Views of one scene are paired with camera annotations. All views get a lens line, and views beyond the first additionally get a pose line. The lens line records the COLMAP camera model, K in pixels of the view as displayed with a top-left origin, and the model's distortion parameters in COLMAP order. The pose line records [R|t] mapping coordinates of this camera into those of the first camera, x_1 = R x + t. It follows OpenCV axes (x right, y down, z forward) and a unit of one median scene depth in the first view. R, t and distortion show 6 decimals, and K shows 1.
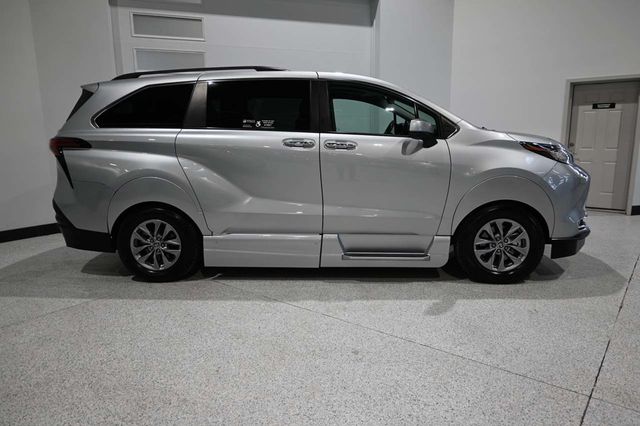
lens RADIAL K [[436.0, 0, 318.1], [0, 436.0, 206.5], [0, 0, 1]] dist [-0.008098, 0.004547]
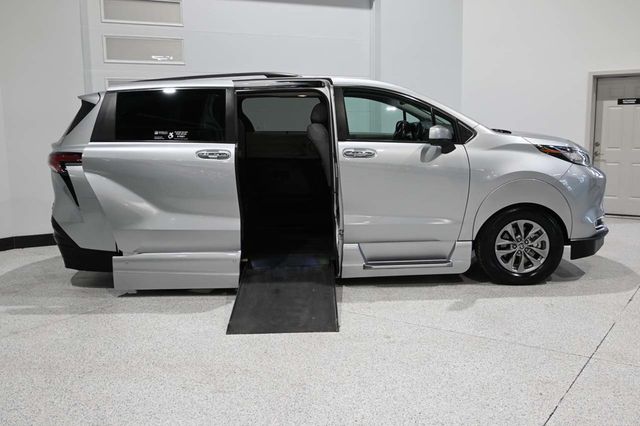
lens RADIAL K [[607.7, 0, 320.0], [0, 607.7, 212.4], [0, 0, 1]] dist [-0.057894, 0.000000]
pose [[0.998079, -0.030632, 0.053853, -0.104973], [0.032183, 0.999085, -0.028173, 0.028343], [-0.052940, 0.029852, 0.998151, -0.332783]]
